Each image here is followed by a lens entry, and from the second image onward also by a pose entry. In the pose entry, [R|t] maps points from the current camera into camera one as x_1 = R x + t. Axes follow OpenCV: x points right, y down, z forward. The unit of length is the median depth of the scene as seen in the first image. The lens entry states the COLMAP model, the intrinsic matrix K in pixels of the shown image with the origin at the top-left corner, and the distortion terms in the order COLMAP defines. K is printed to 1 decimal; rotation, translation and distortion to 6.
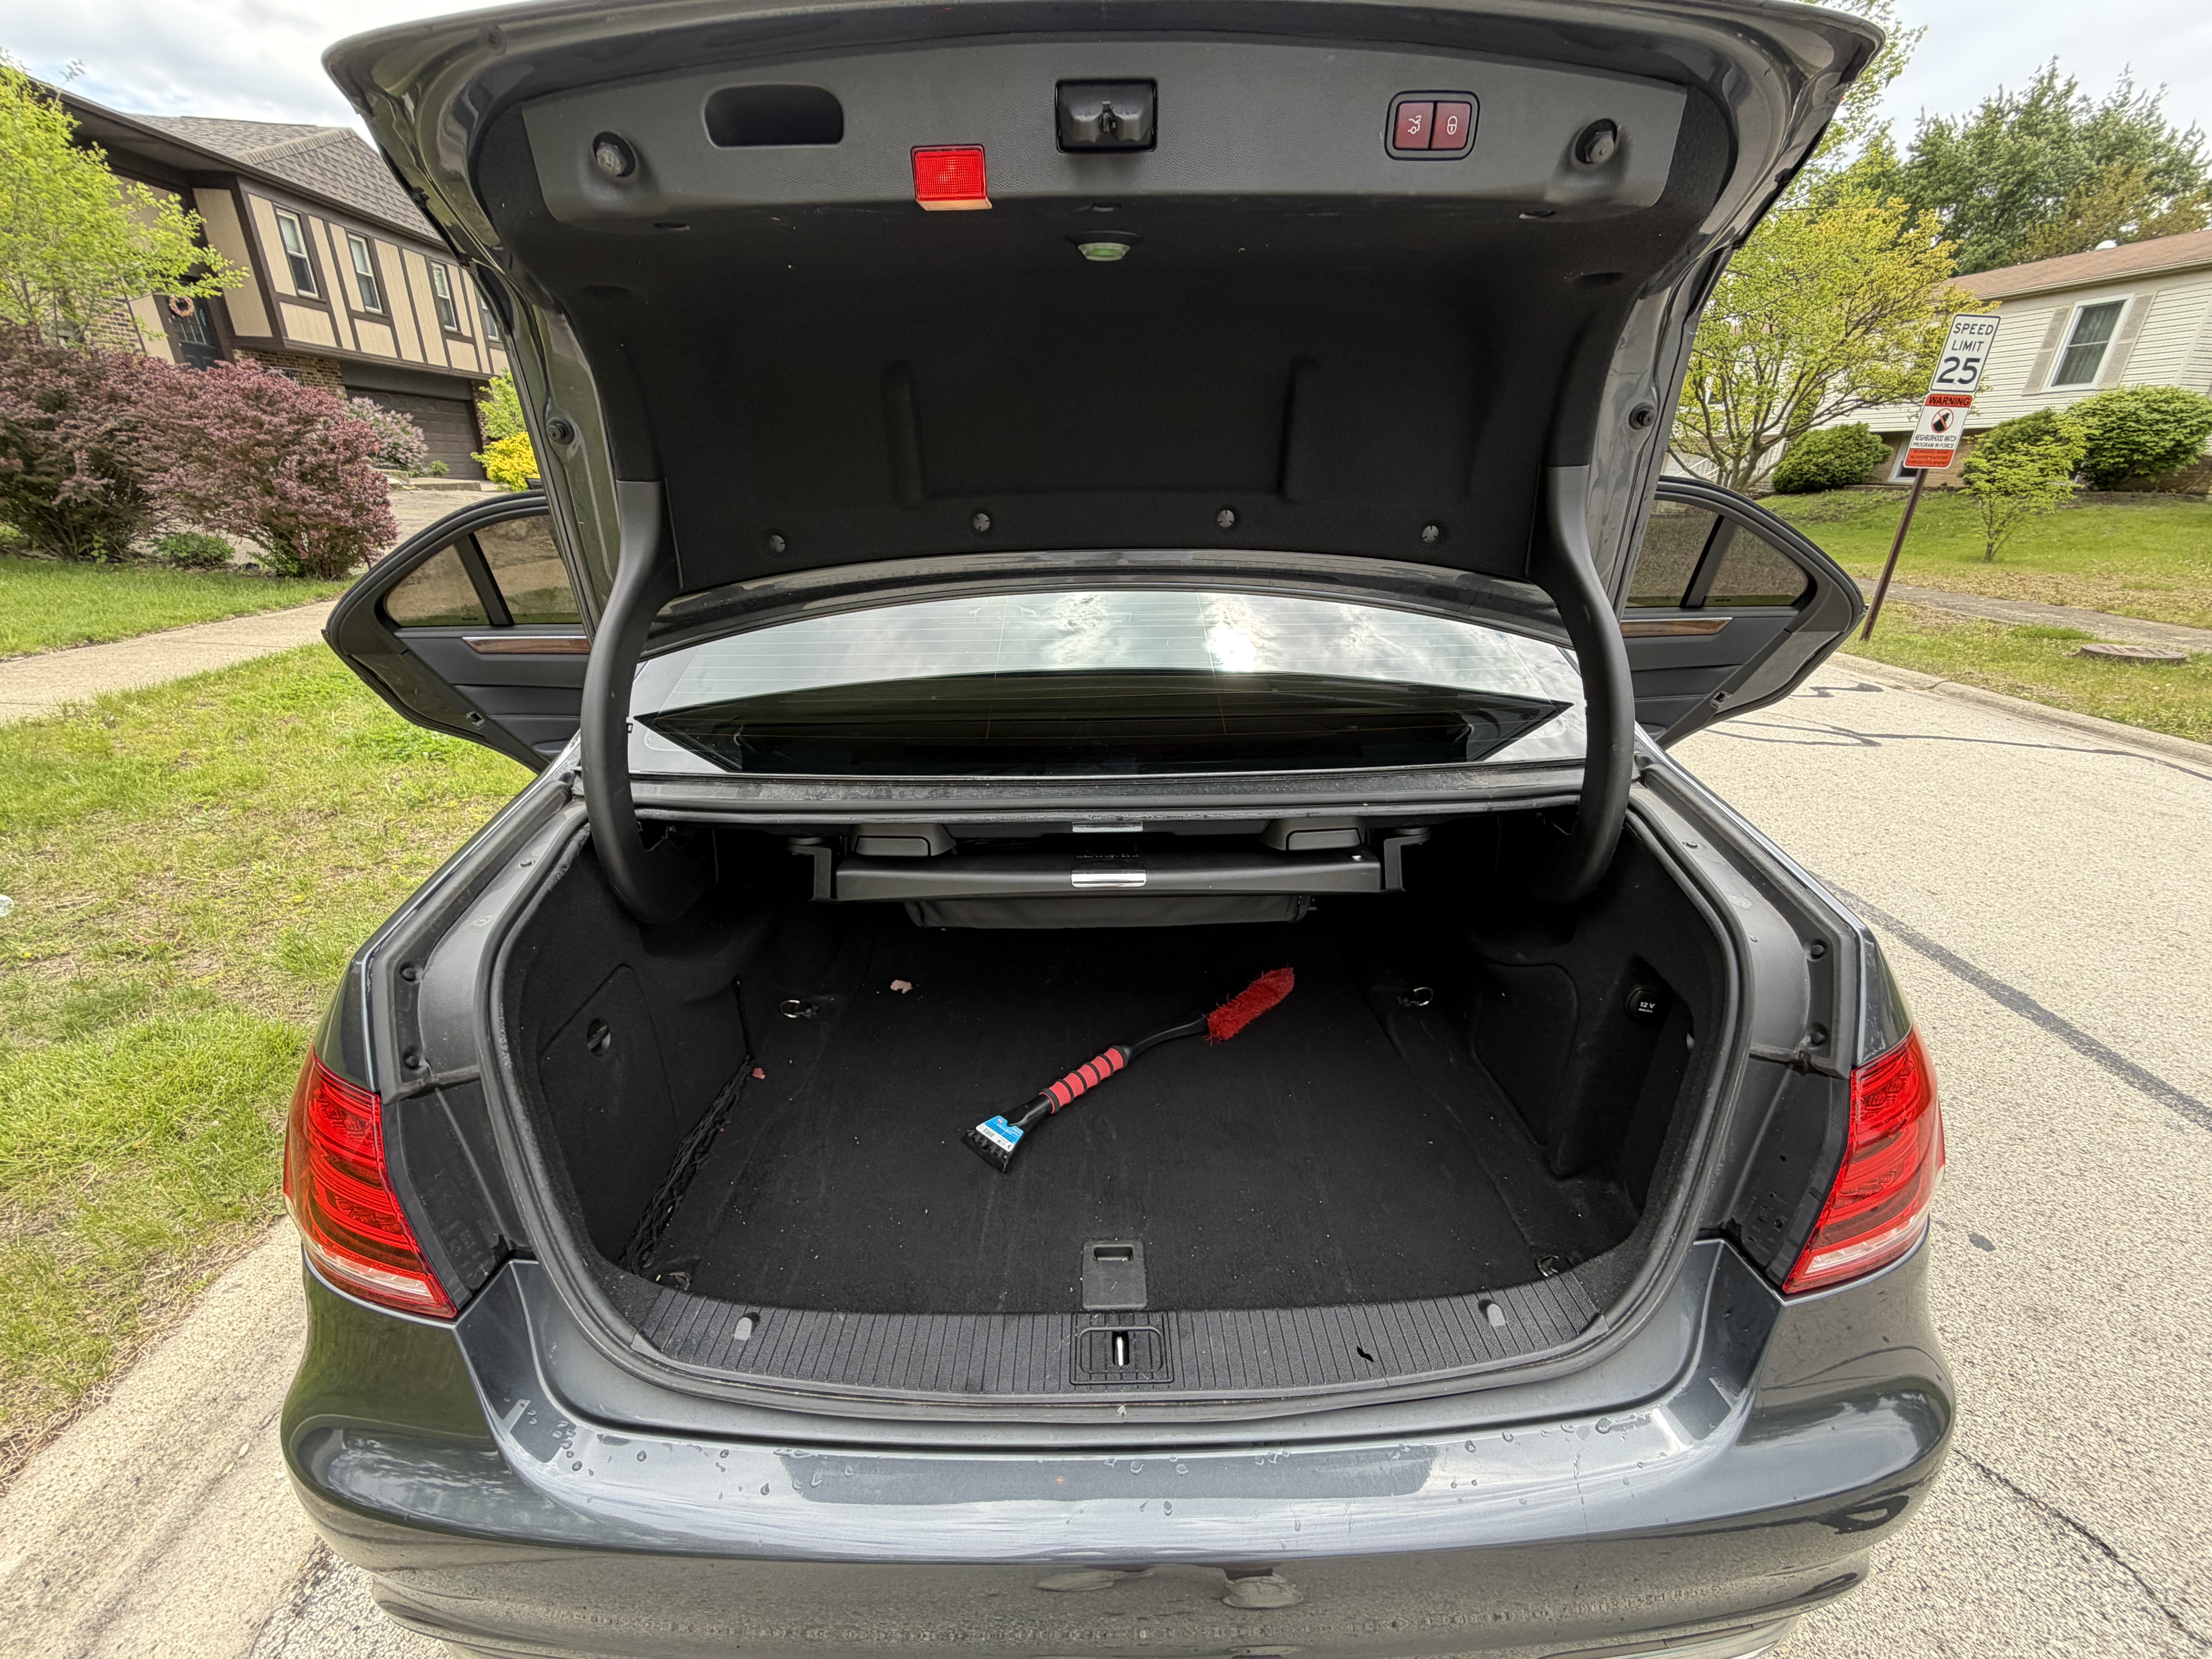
lens RADIAL K [[872.2, 0, 1106.0], [0, 872.2, 829.5], [0, 0, 1]] dist [0.000222, -0.000246]
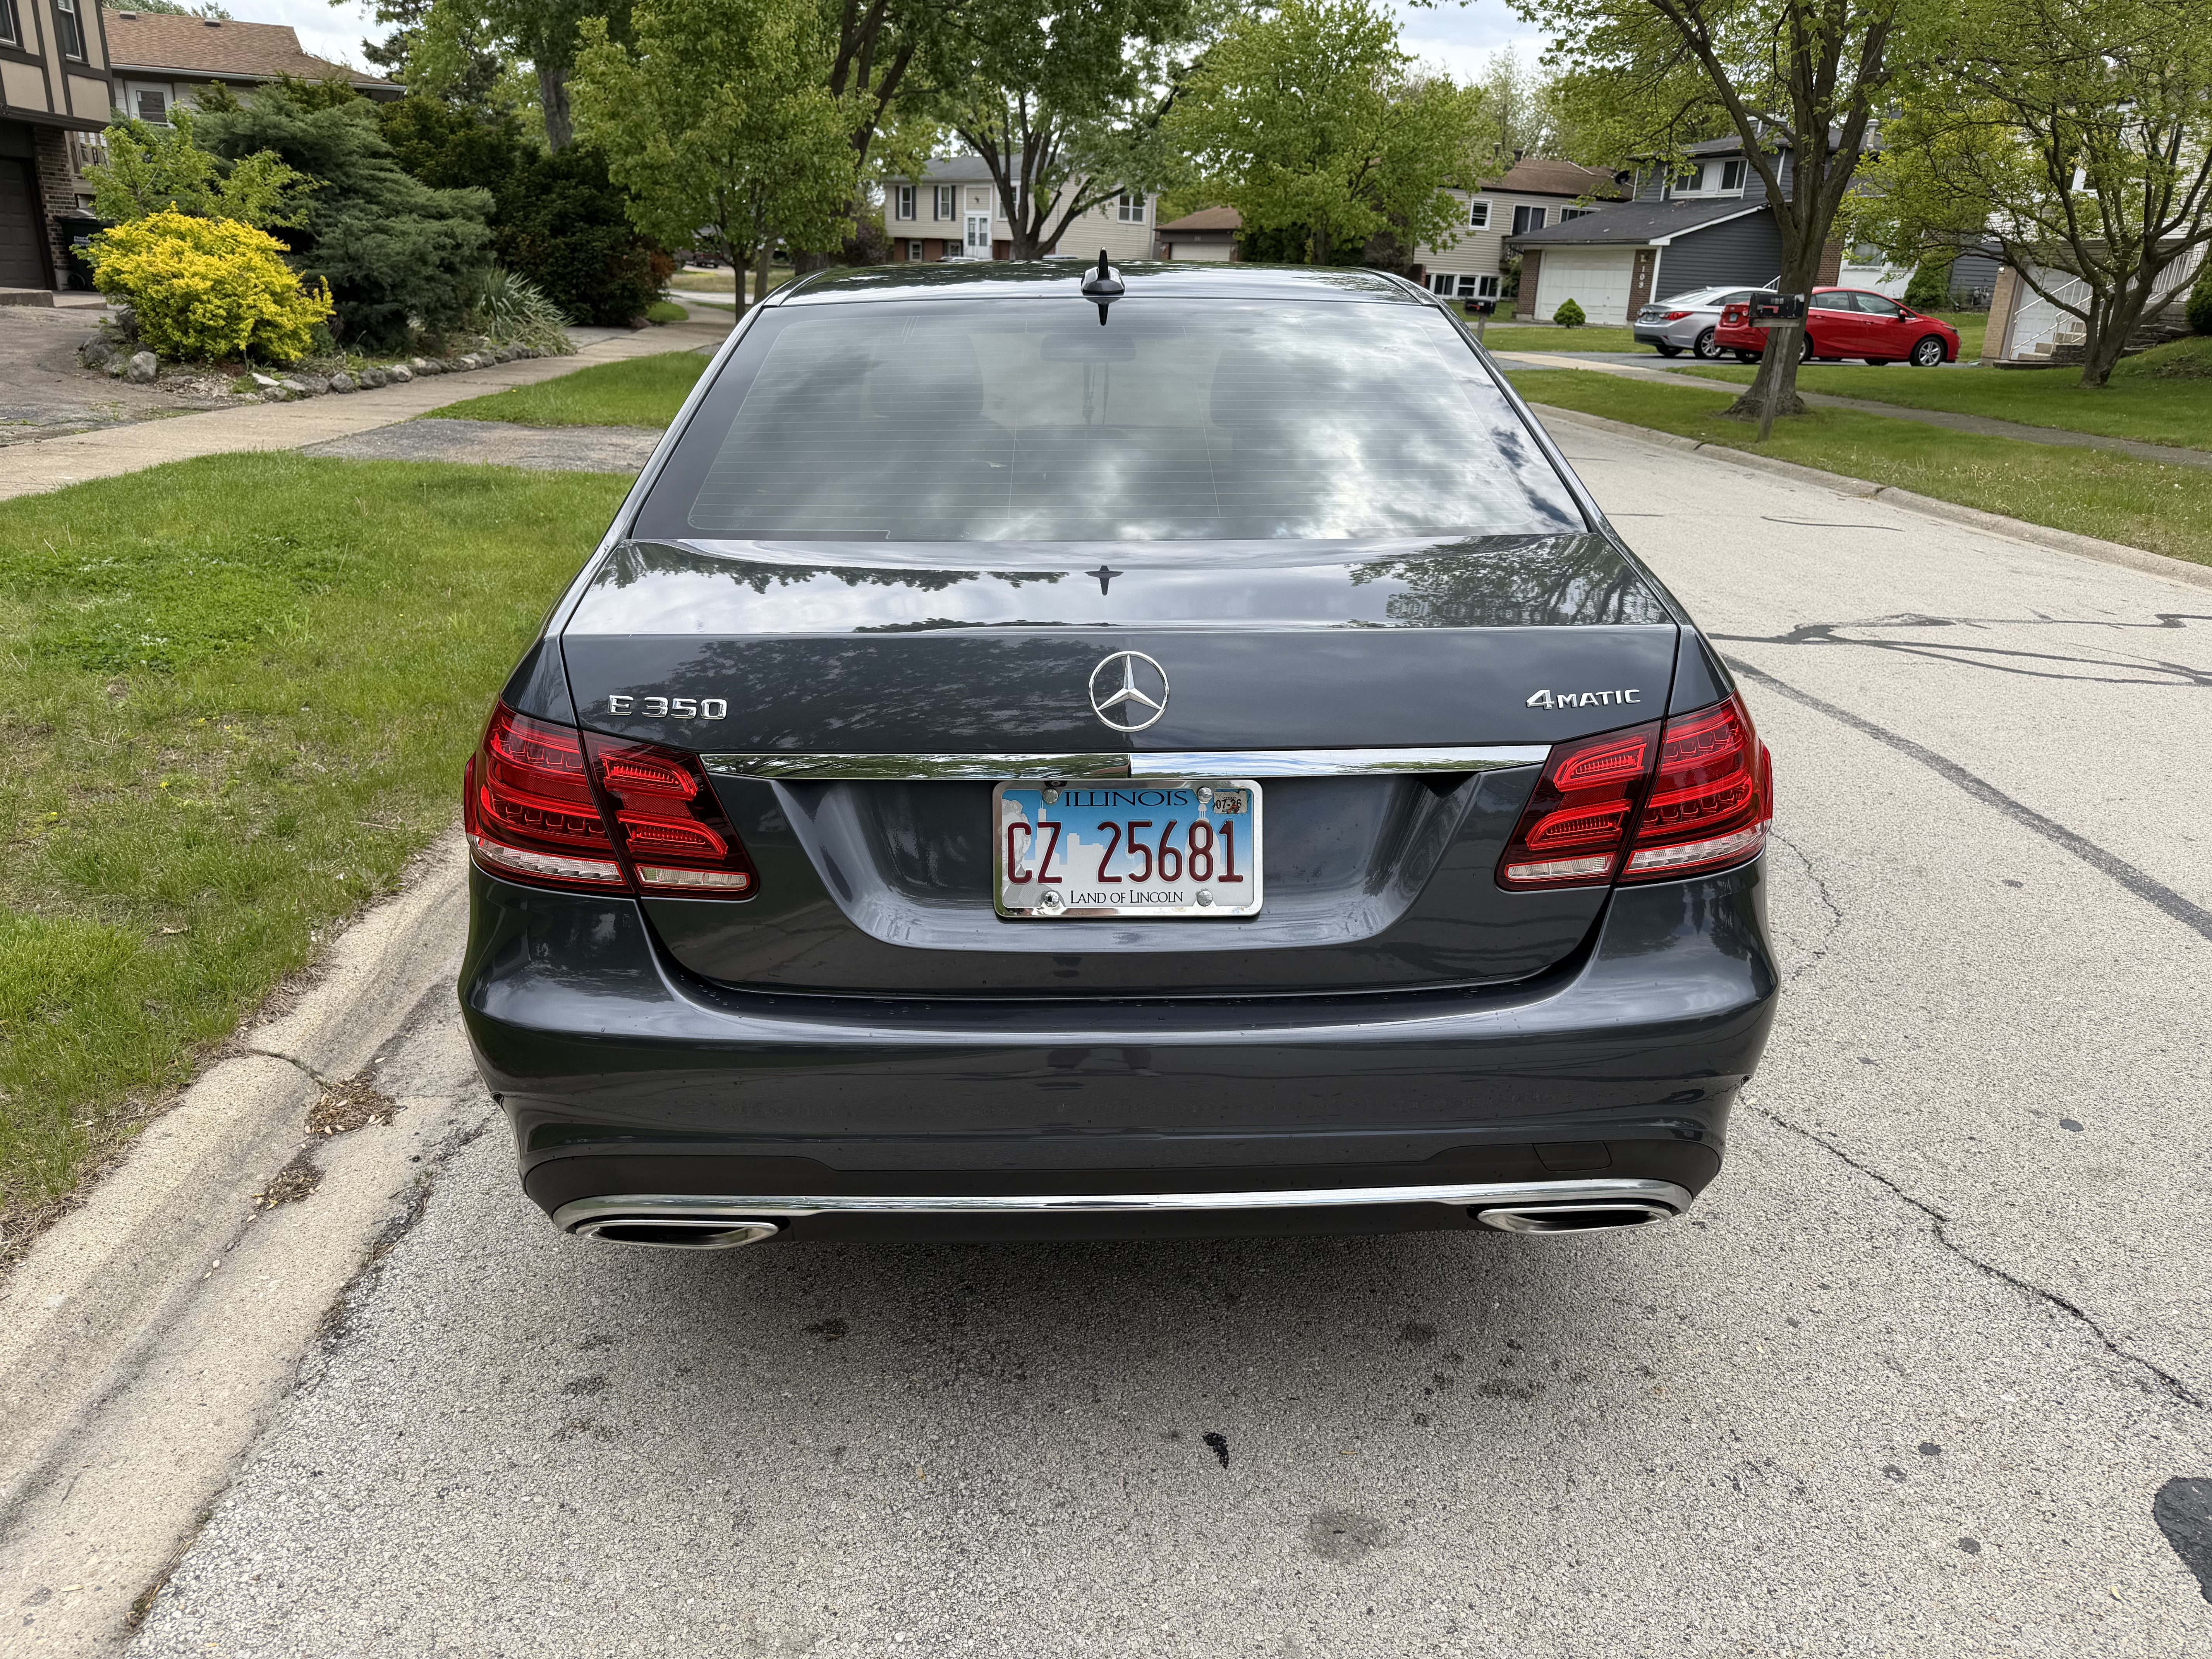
lens RADIAL K [[1601.2, 0, 1106.0], [0, 1601.2, 829.5], [0, 0, 1]] dist [-0.001471, -0.003196]
pose [[0.999877, 0.005624, 0.014652, -0.009043], [-0.004706, 0.998068, -0.061951, 0.095716], [-0.014972, 0.061874, 0.997972, -0.231316]]
